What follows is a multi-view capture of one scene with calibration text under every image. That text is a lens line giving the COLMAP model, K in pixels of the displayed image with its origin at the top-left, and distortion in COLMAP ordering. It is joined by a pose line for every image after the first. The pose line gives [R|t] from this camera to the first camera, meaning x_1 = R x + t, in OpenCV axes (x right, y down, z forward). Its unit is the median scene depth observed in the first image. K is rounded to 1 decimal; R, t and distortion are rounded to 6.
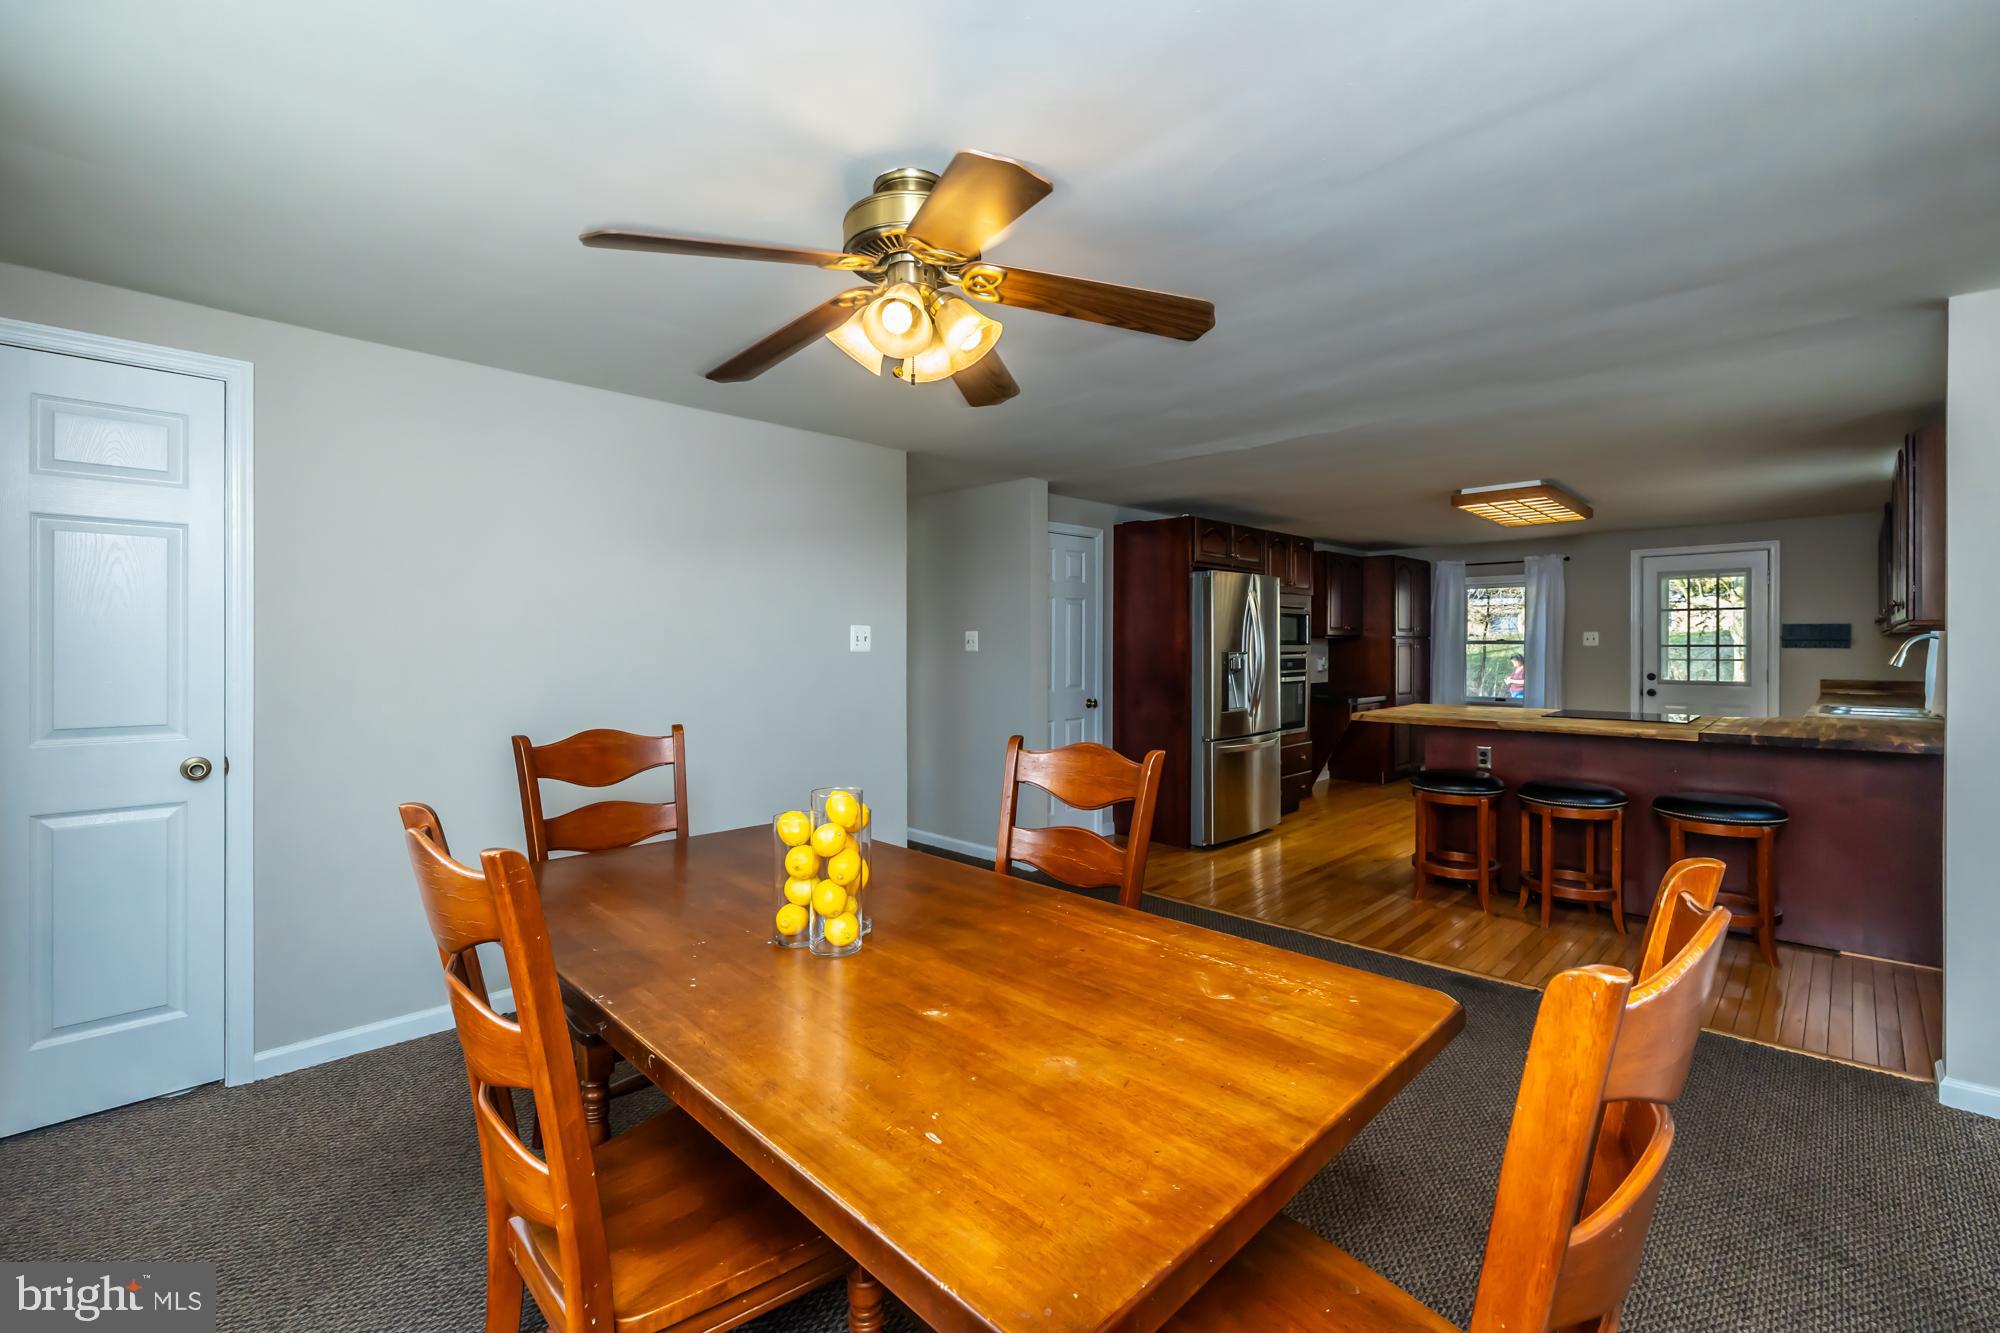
lens RADIAL K [[842.9, 0, 997.9], [0, 842.9, 640.4], [0, 0, 1]] dist [-0.000631, 0.000259]
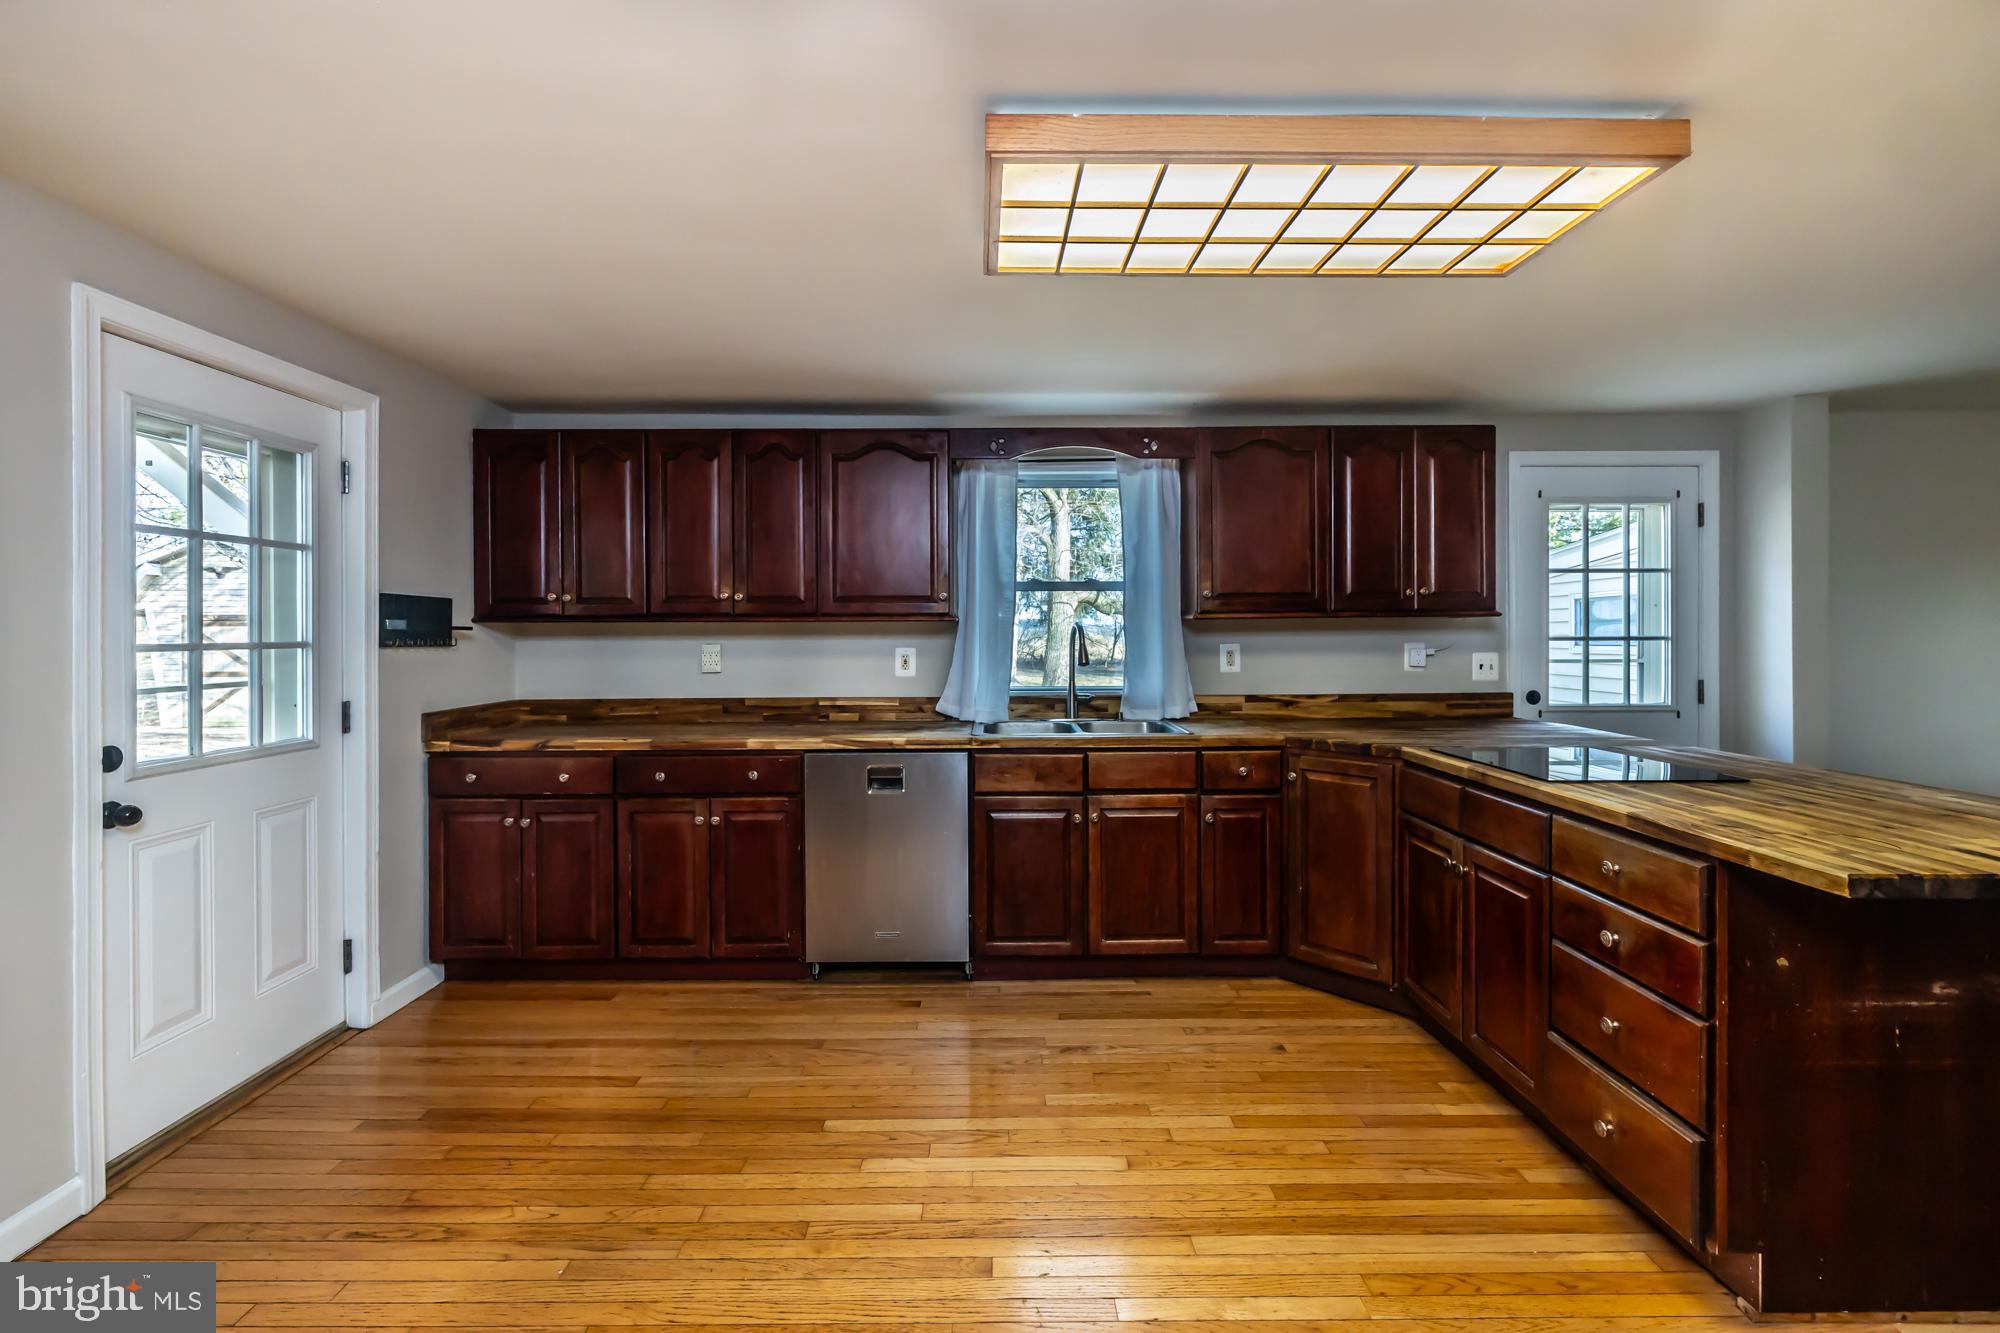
lens RADIAL K [[855.5, 0, 994.9], [0, 855.5, 634.1], [0, 0, 1]] dist [-0.001374, 0.000039]
pose [[-0.717903, 0.001723, 0.696141, 0.370172], [0.001981, 0.999998, -0.000432, 0.002088], [-0.696141, 0.001069, -0.717905, 1.006566]]
